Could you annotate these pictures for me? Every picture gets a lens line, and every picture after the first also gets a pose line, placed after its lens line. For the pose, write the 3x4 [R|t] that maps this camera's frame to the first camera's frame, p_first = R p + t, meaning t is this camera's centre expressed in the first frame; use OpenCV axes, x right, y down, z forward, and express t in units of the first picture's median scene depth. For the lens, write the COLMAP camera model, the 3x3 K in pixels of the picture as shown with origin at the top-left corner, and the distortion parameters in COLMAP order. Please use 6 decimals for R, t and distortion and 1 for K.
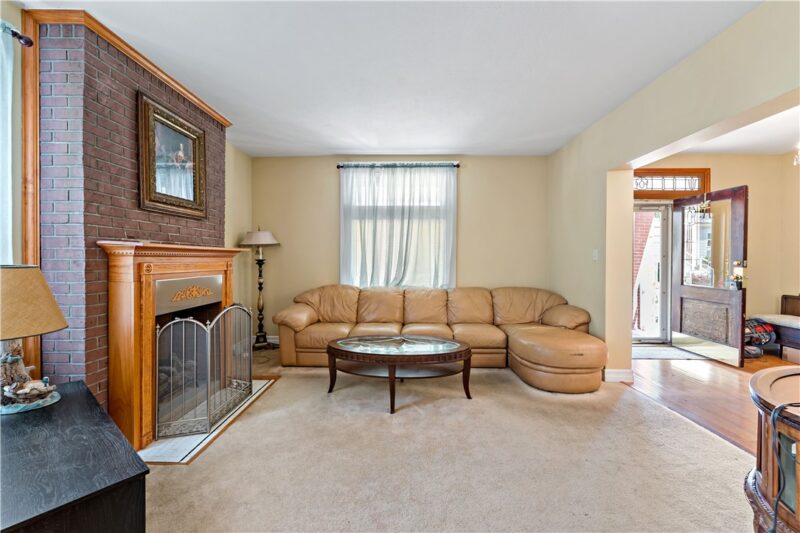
lens RADIAL K [[322.0, 0, 398.5], [0, 322.0, 262.2], [0, 0, 1]] dist [0.000579, 0.000028]
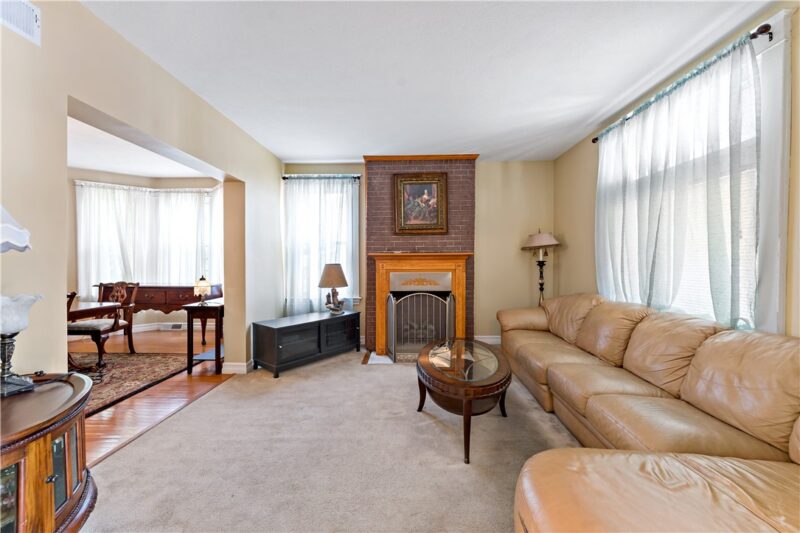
lens RADIAL K [[322.0, 0, 398.5], [0, 322.0, 262.2], [0, 0, 1]] dist [0.000579, 0.000028]
pose [[-0.010995, 0.014444, -0.999835, 0.772949], [-0.007136, 0.999869, 0.014523, -0.020731], [0.999914, 0.007294, -0.010891, 0.711540]]
